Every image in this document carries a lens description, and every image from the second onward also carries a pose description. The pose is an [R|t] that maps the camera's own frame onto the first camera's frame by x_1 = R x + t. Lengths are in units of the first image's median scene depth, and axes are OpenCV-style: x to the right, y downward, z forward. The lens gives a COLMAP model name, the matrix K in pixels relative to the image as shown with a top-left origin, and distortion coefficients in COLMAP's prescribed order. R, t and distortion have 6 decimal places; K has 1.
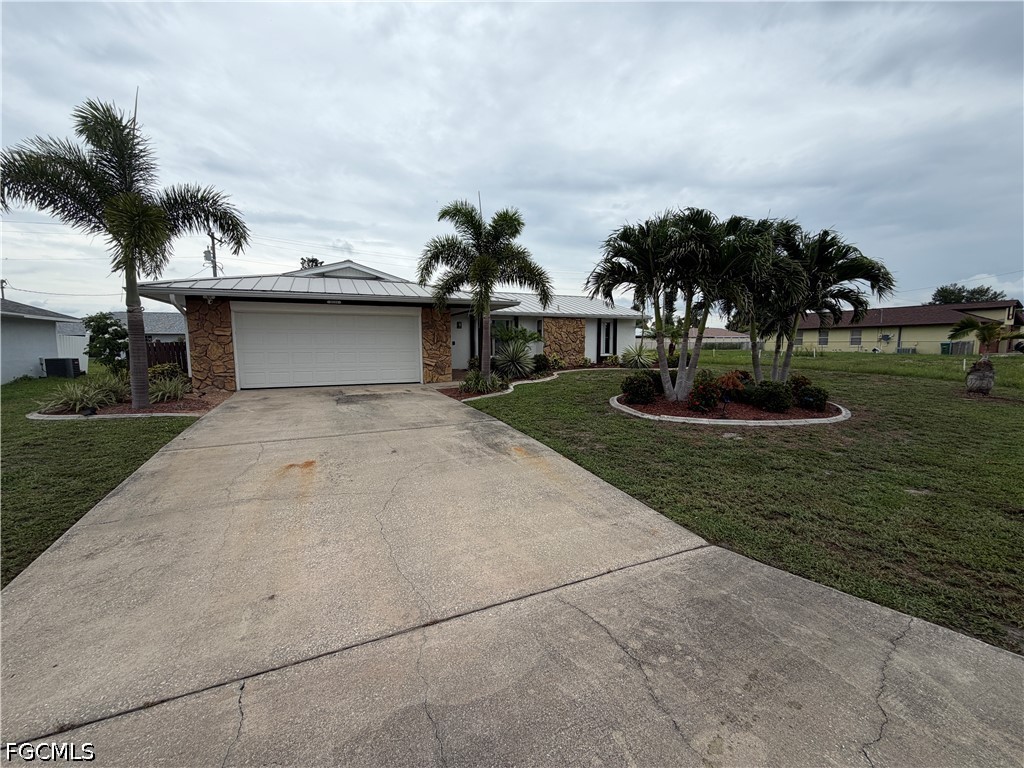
lens RADIAL K [[408.9, 0, 509.6], [0, 408.9, 385.2], [0, 0, 1]] dist [0.000233, 0.000053]
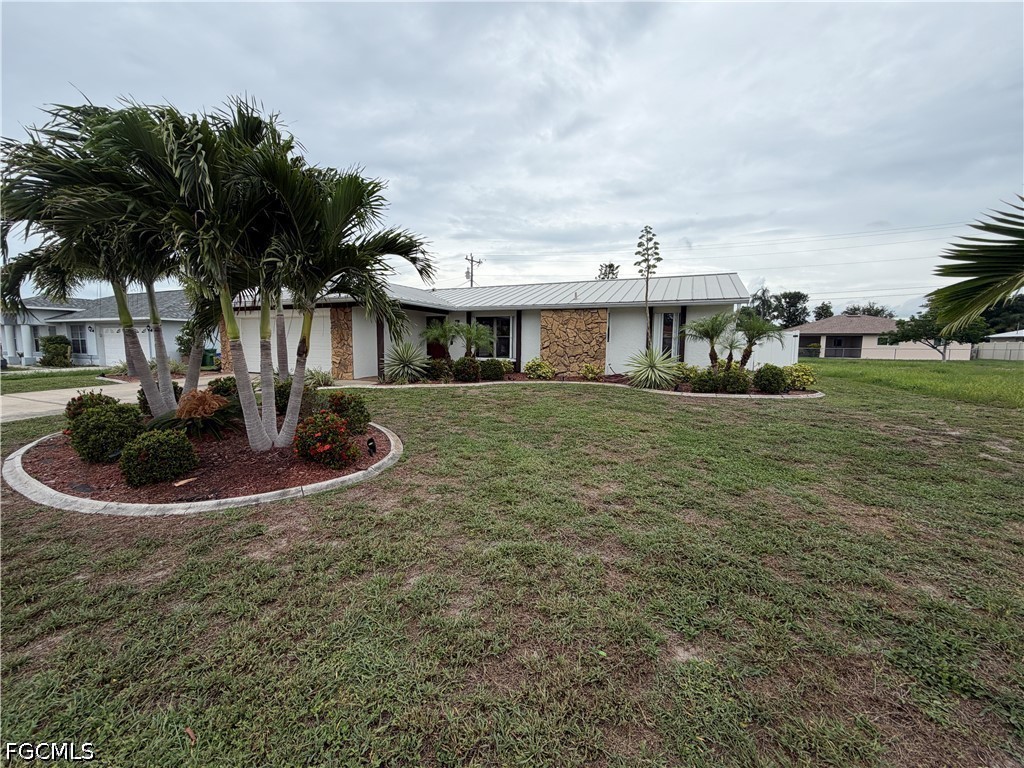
lens RADIAL K [[408.9, 0, 509.6], [0, 408.9, 385.2], [0, 0, 1]] dist [0.000233, 0.000053]
pose [[0.647652, 0.087256, -0.756923, 0.606463], [-0.089687, 0.995245, 0.037989, -0.047639], [0.756639, 0.043282, 0.652399, 0.437793]]
